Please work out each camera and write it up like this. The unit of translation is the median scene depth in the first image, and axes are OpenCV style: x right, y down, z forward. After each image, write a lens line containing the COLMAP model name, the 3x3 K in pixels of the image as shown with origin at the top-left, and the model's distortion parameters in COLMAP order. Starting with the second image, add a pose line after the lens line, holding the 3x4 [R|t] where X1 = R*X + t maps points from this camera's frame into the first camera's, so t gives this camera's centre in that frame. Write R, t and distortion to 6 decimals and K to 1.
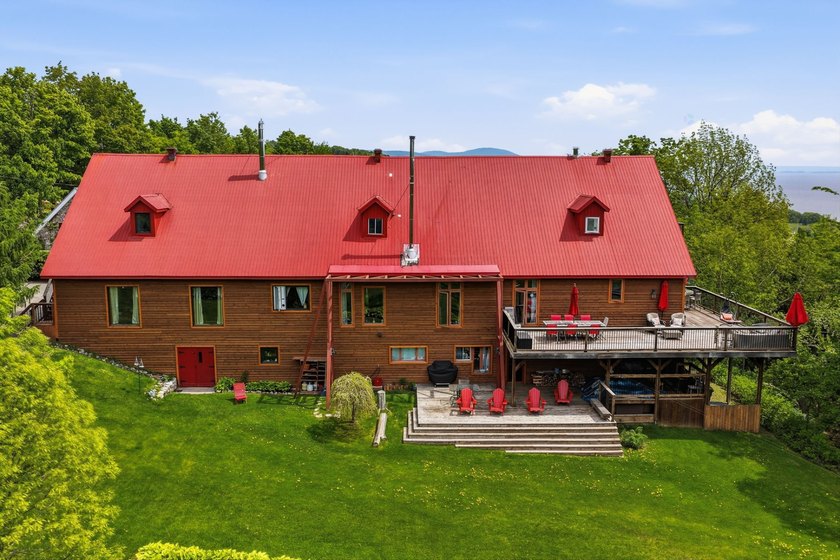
lens RADIAL K [[698.0, 0, 420.0], [0, 698.0, 280.0], [0, 0, 1]] dist [-0.042110, 0.118271]
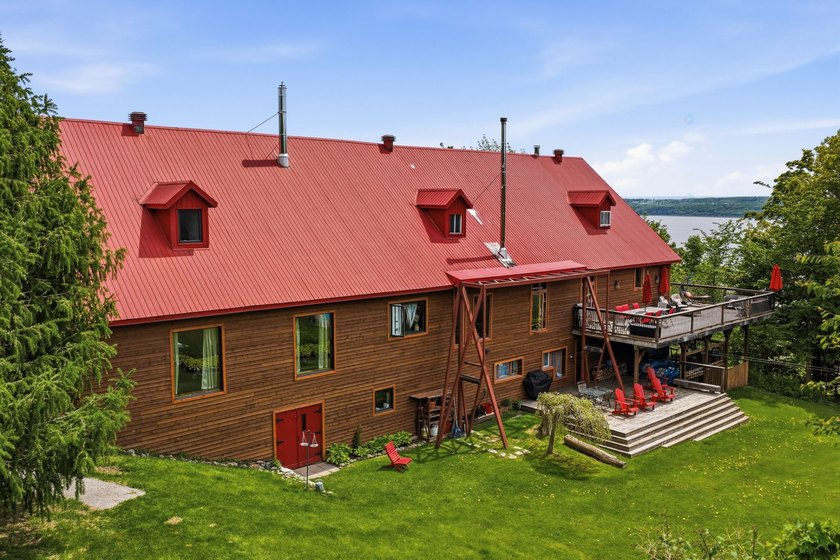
lens RADIAL K [[698.0, 0, 420.0], [0, 698.0, 280.0], [0, 0, 1]] dist [-0.042110, 0.118271]
pose [[0.756161, -0.072901, 0.650312, -0.663078], [0.102670, 0.994684, -0.007876, -0.008386], [-0.646281, 0.072723, 0.759627, 0.412728]]
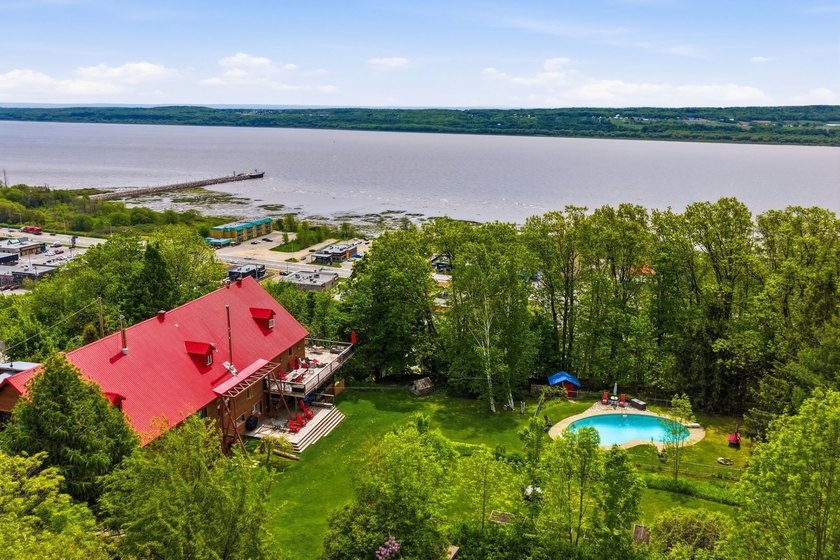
lens RADIAL K [[698.0, 0, 420.0], [0, 698.0, 280.0], [0, 0, 1]] dist [-0.042110, 0.118271]
pose [[0.306241, -0.219901, 0.926207, -1.493355], [0.143898, 0.972467, 0.183306, -0.522855], [-0.941015, 0.077144, 0.329452, -0.069662]]
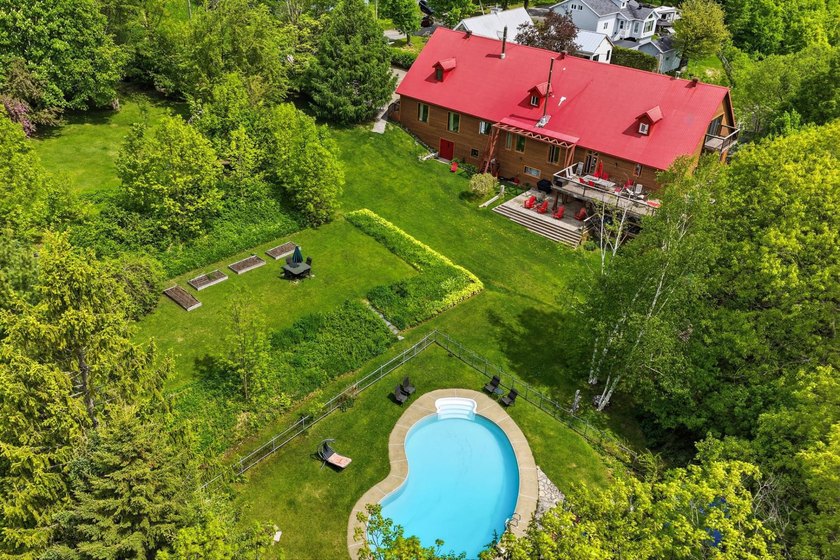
lens RADIAL K [[698.0, 0, 420.0], [0, 698.0, 280.0], [0, 0, 1]] dist [-0.042110, 0.118271]
pose [[0.745971, 0.363701, -0.557897, 0.952495], [-0.140193, 0.904697, 0.402330, -0.361667], [0.651055, -0.221913, 0.725866, -0.684010]]
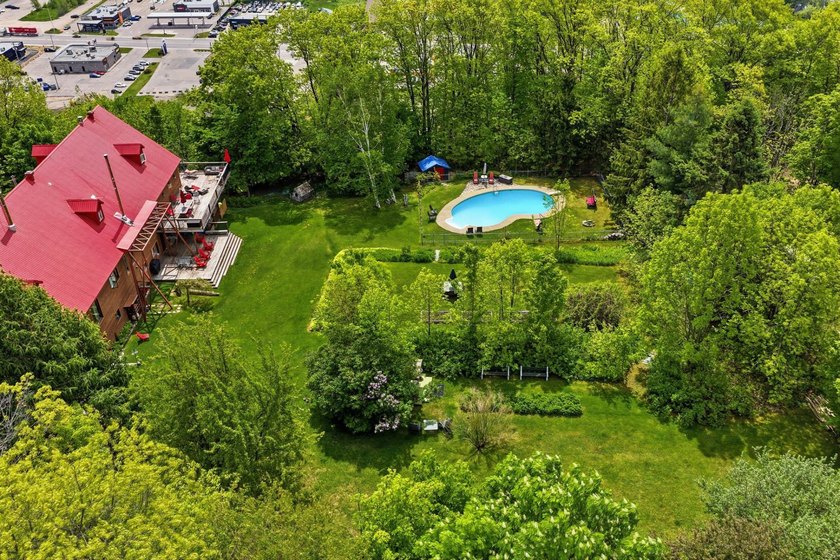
lens RADIAL K [[698.0, 0, 420.0], [0, 698.0, 280.0], [0, 0, 1]] dist [-0.042110, 0.118271]
pose [[0.009300, -0.557137, 0.830369, -1.524927], [0.176886, 0.818226, 0.547008, -0.726474], [-0.984187, 0.141793, 0.106159, 0.124583]]
